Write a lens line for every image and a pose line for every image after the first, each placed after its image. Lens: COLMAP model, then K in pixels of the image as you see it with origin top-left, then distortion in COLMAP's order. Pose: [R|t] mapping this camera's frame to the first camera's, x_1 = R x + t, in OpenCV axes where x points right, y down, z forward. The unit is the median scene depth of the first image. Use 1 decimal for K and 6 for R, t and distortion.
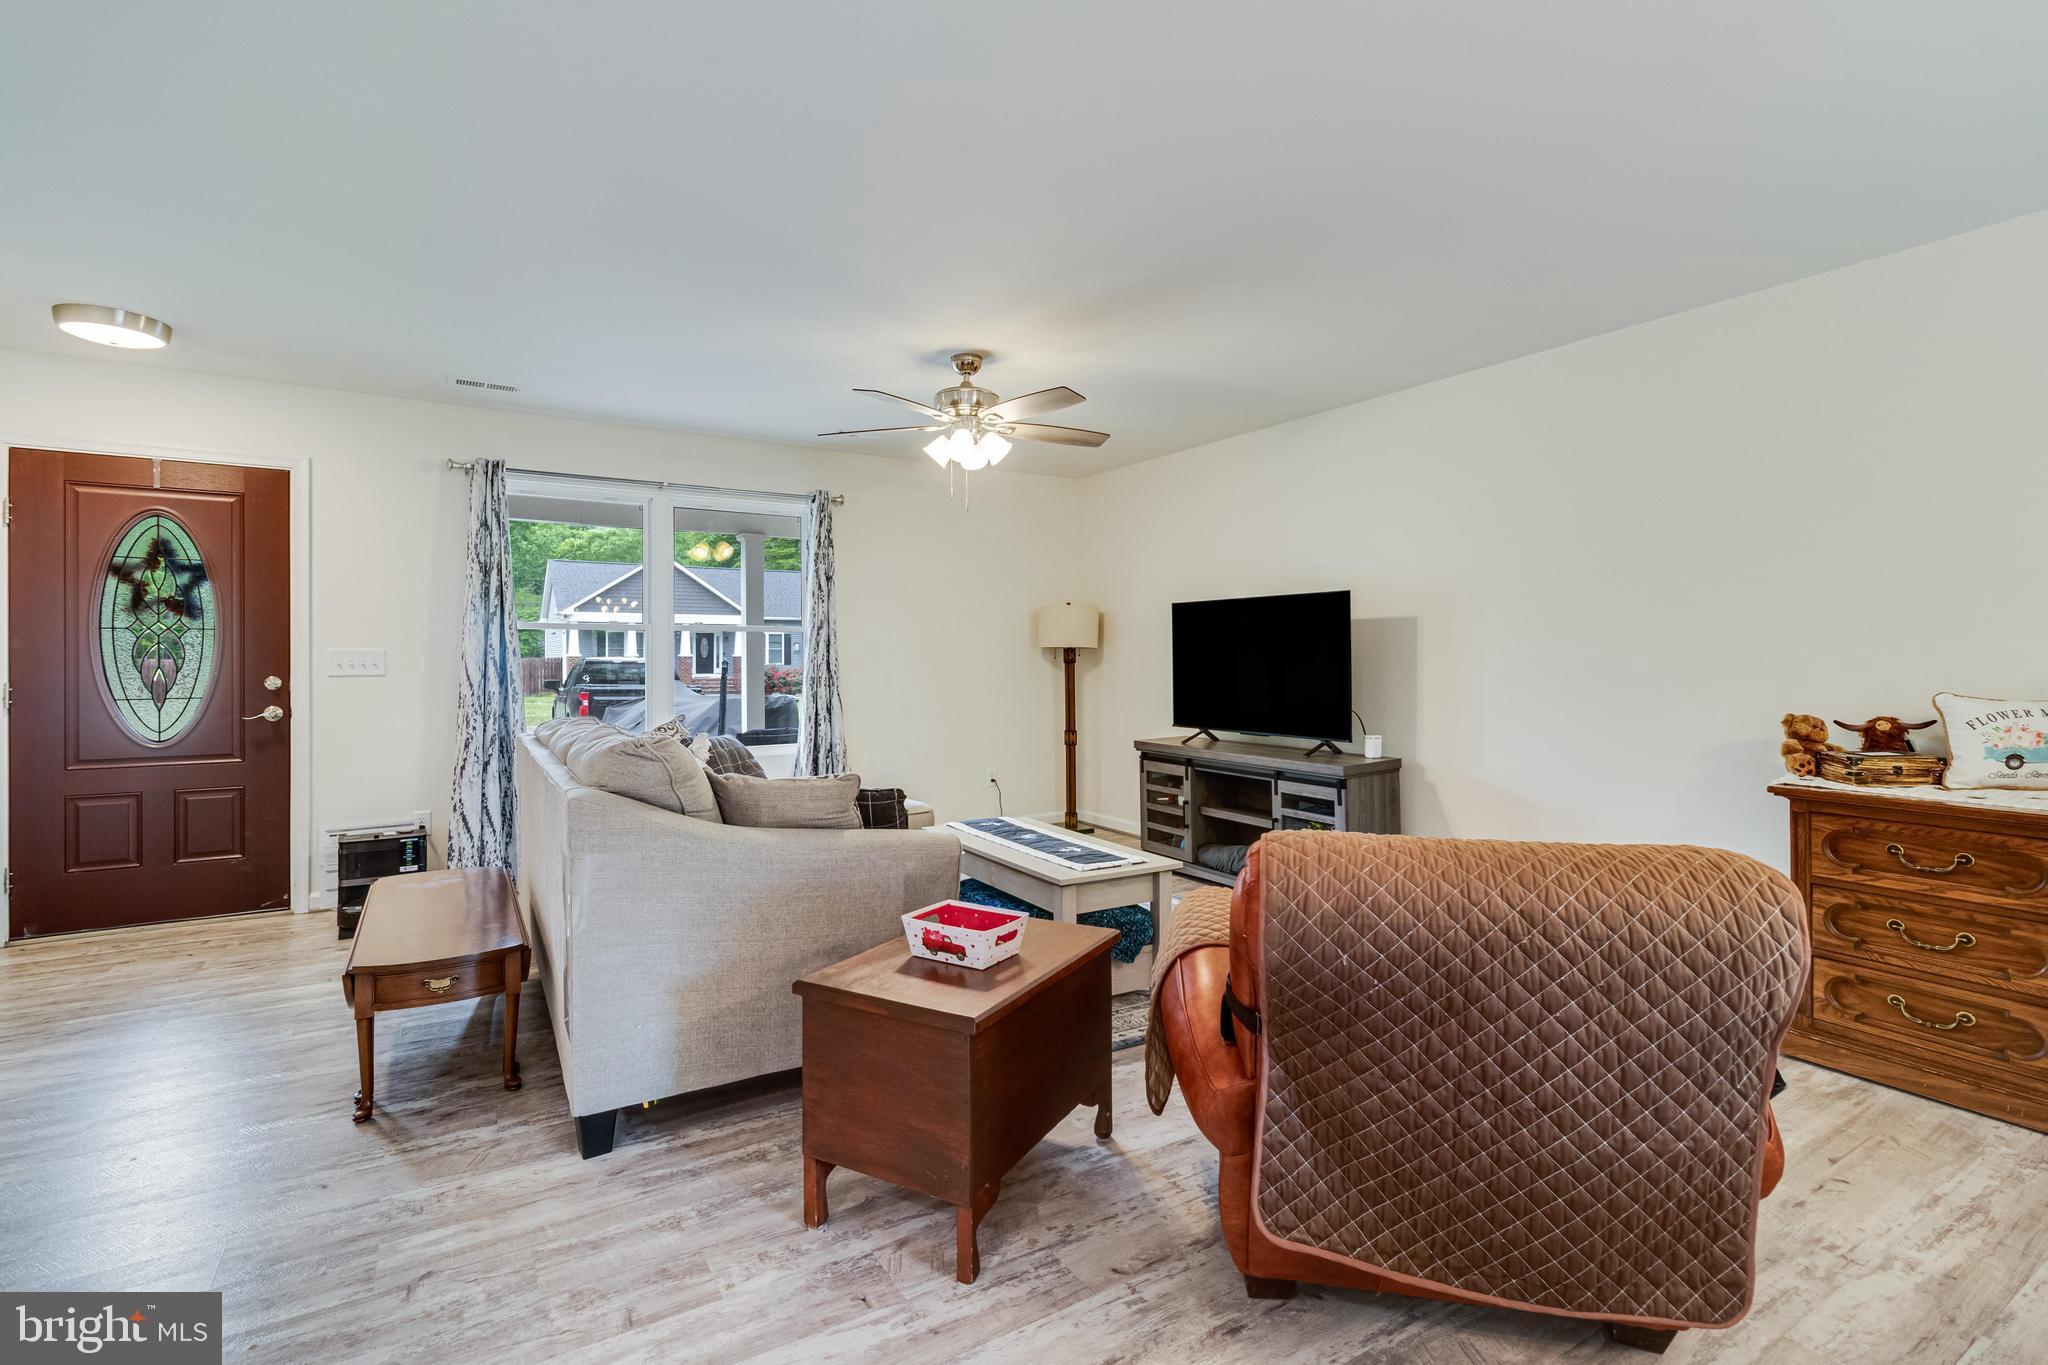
lens RADIAL K [[942.3, 0, 1023.7], [0, 942.3, 658.8], [0, 0, 1]] dist [0.001881, -0.000060]
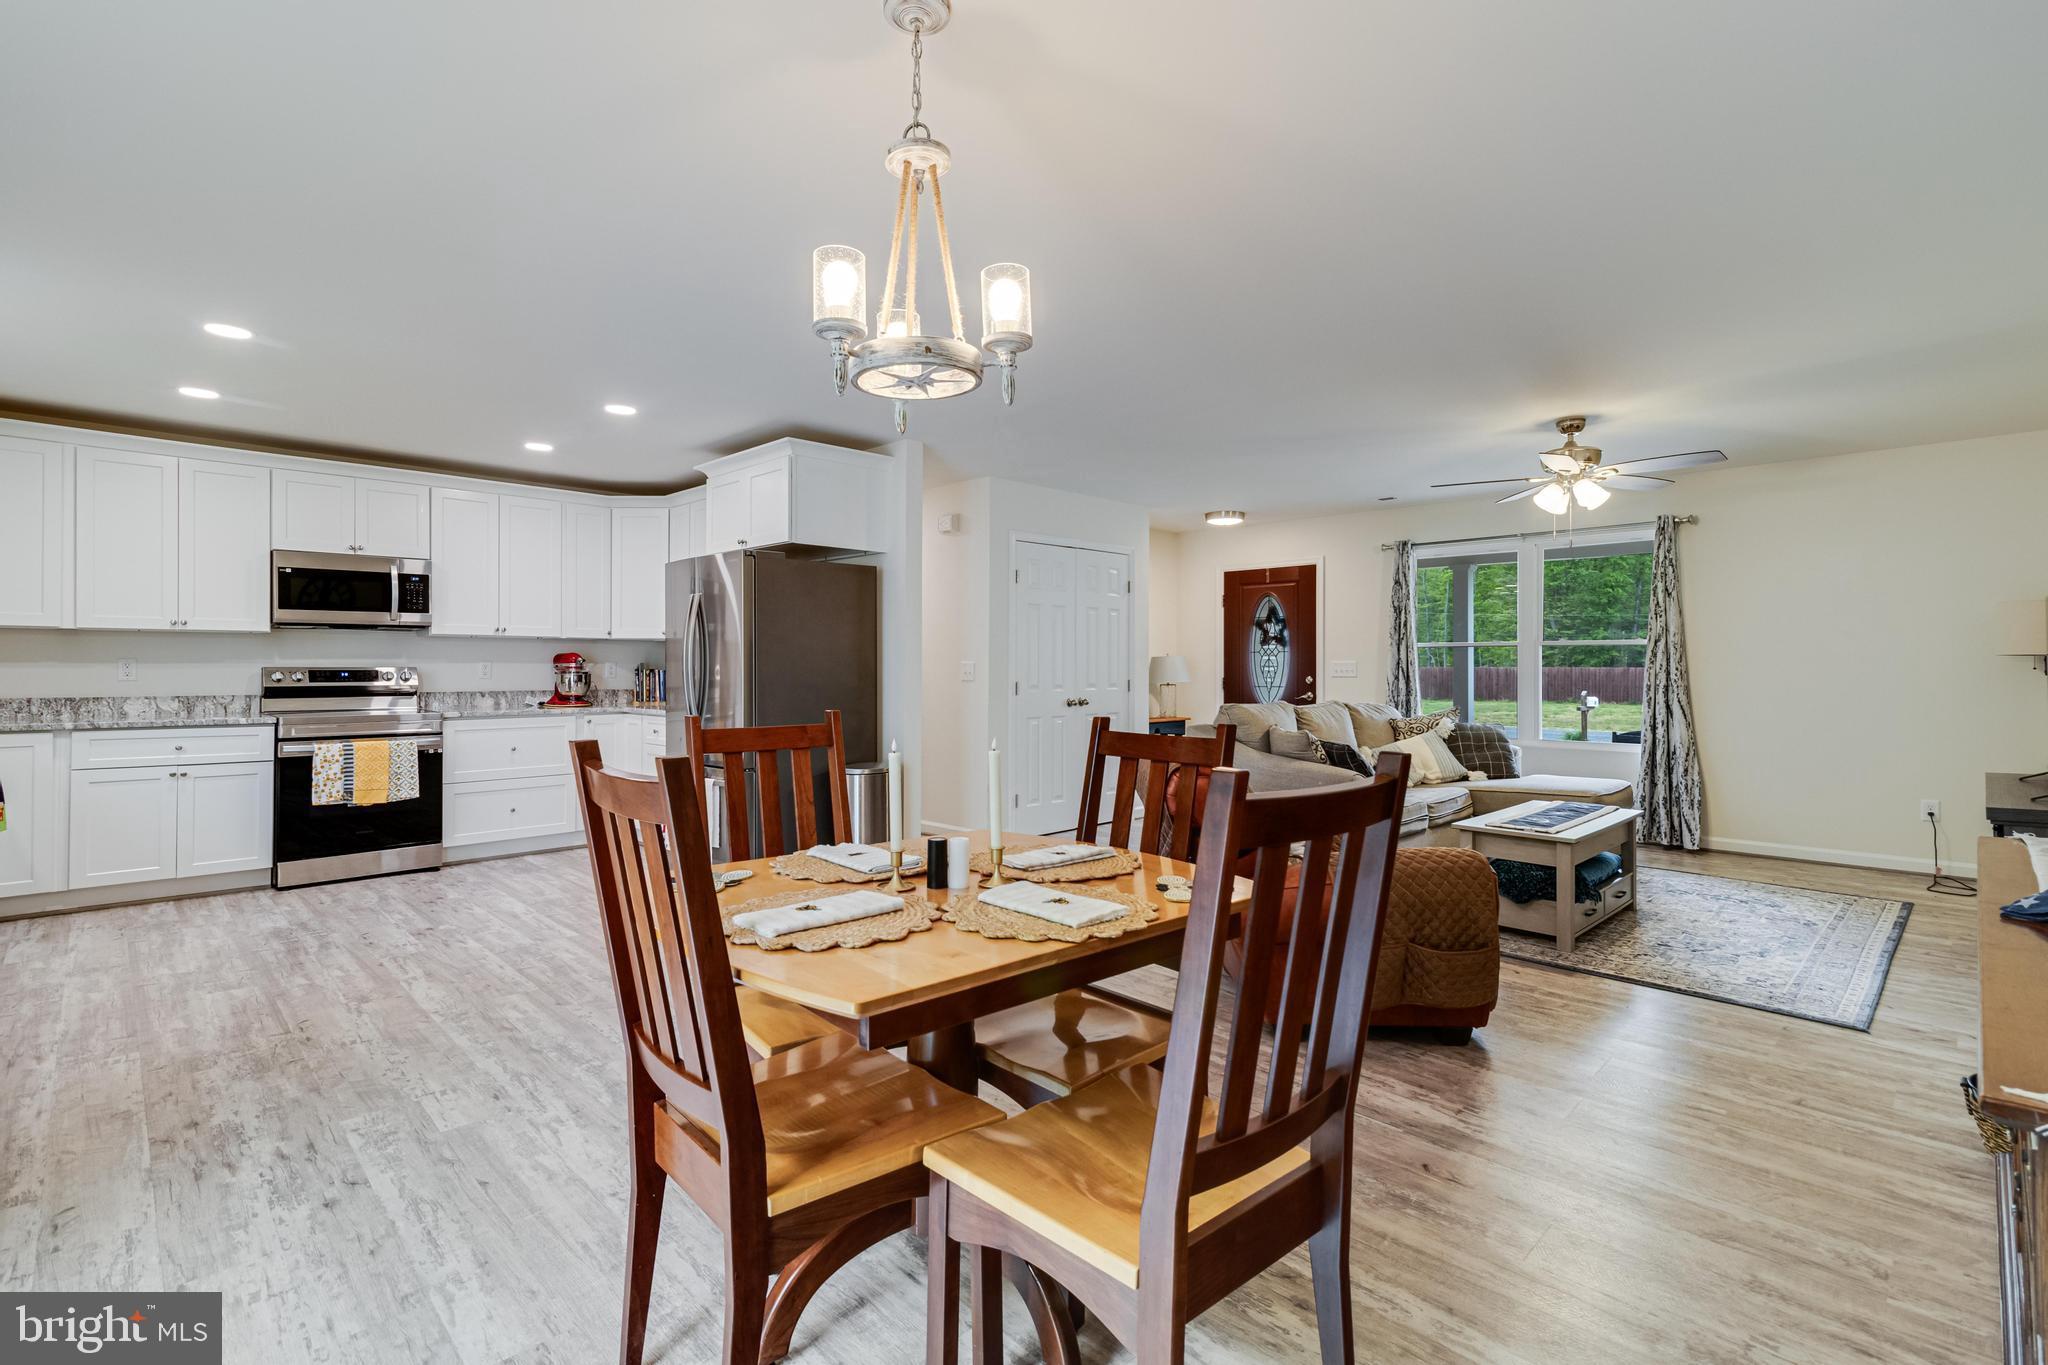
lens RADIAL K [[942.3, 0, 1023.7], [0, 942.3, 658.8], [0, 0, 1]] dist [0.001881, -0.000060]
pose [[0.223343, -0.005675, -0.974723, 0.939925], [-0.003074, 0.999974, -0.006527, -0.002133], [0.974735, 0.004454, 0.223320, 0.037469]]
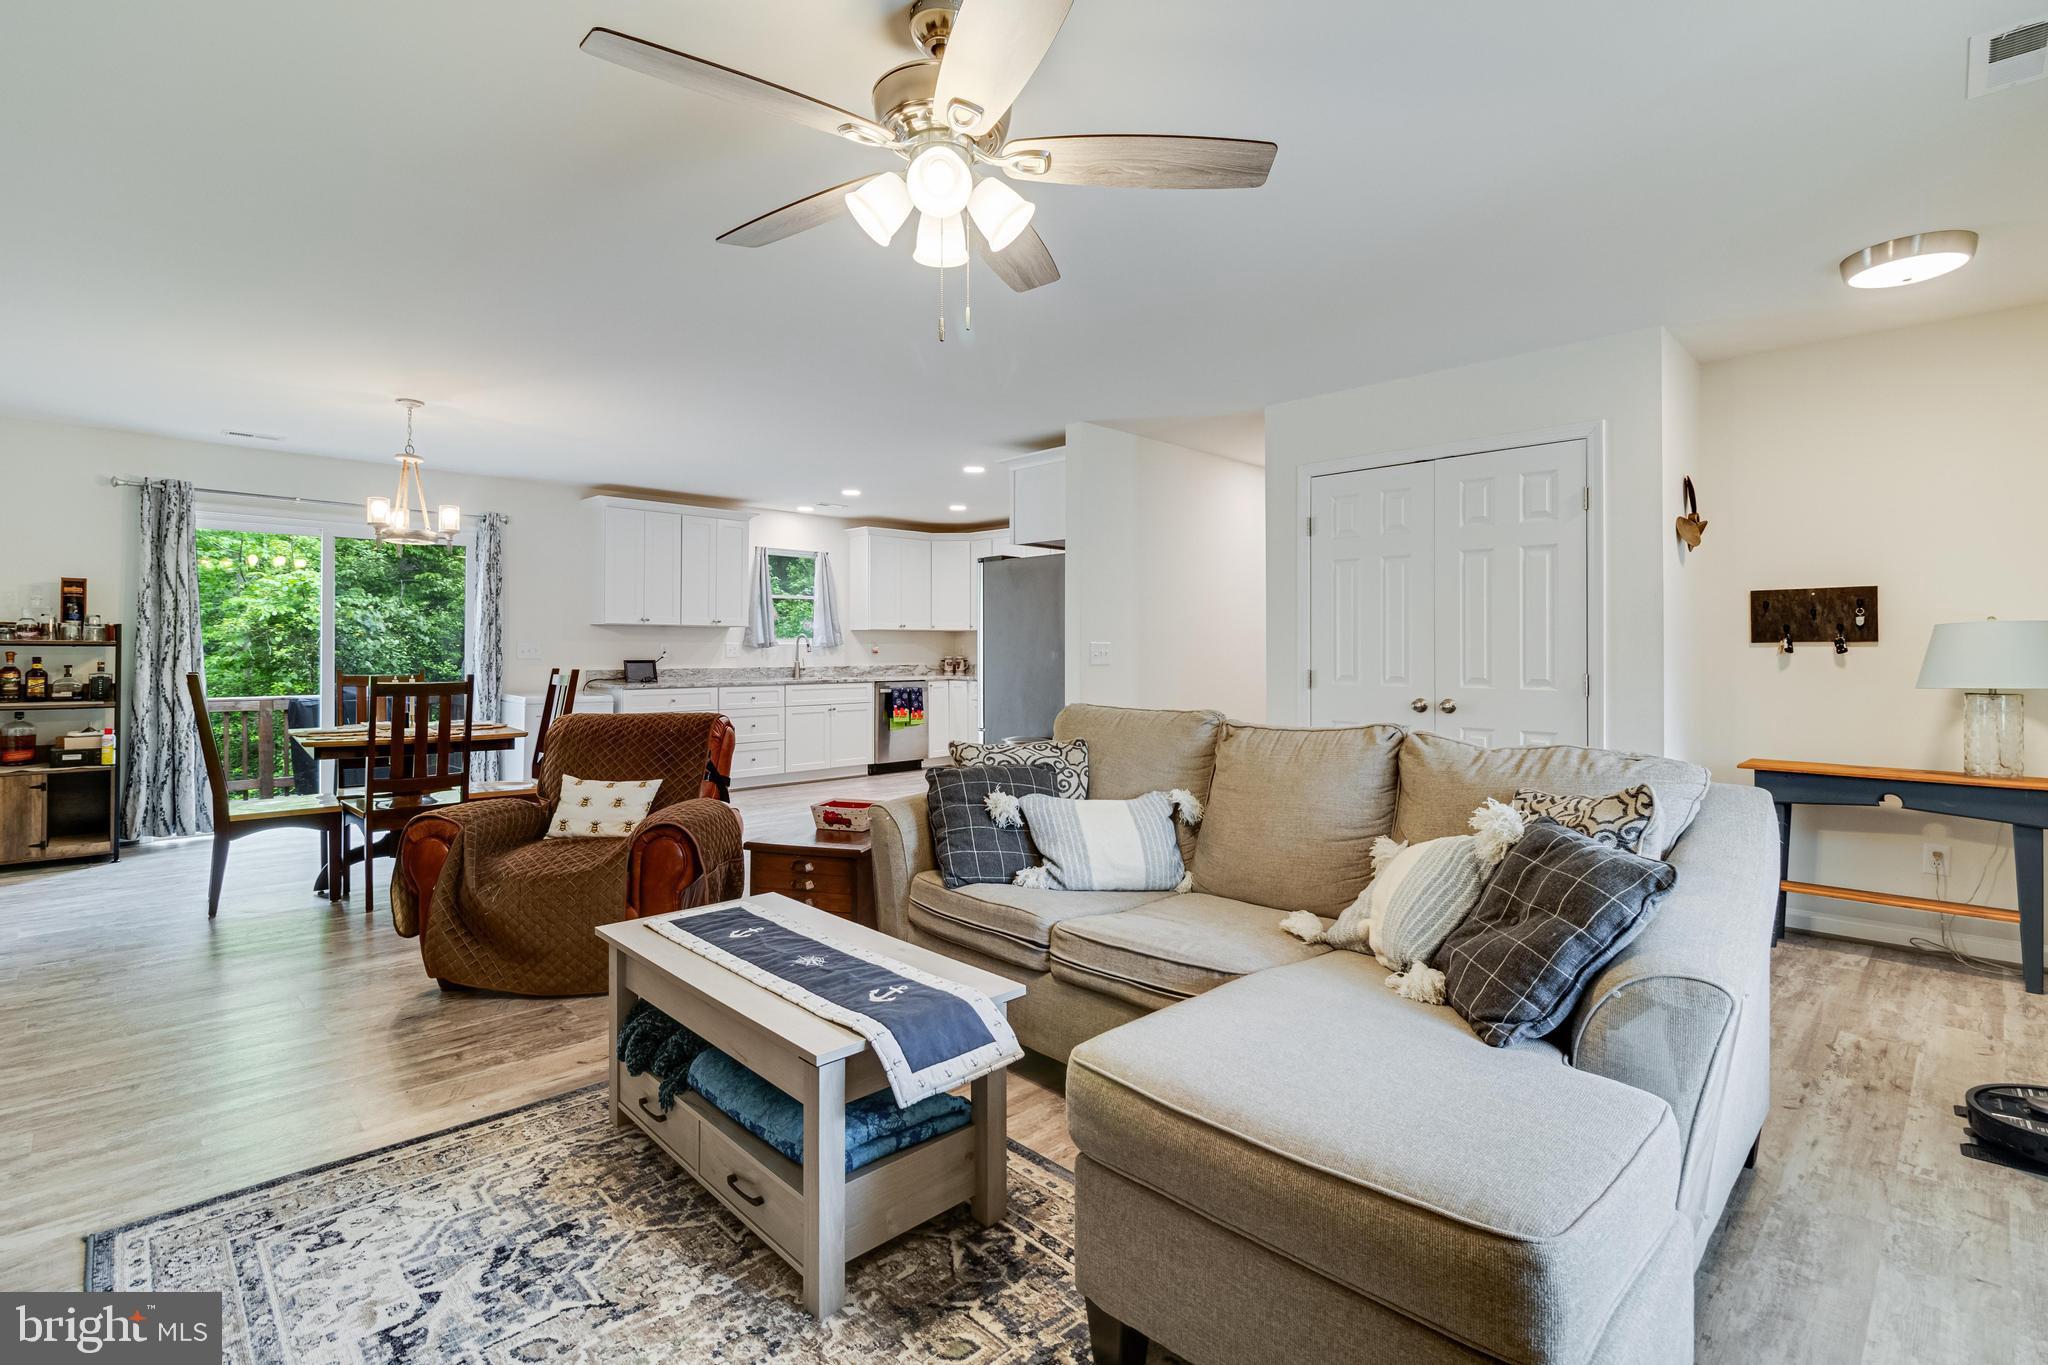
lens RADIAL K [[942.3, 0, 1023.7], [0, 942.3, 658.8], [0, 0, 1]] dist [0.001881, -0.000060]
pose [[-0.974661, 0.003432, -0.223662, 0.005769], [0.000617, 0.999920, 0.012653, -0.002457], [0.223687, 0.012194, -0.974585, 1.418238]]
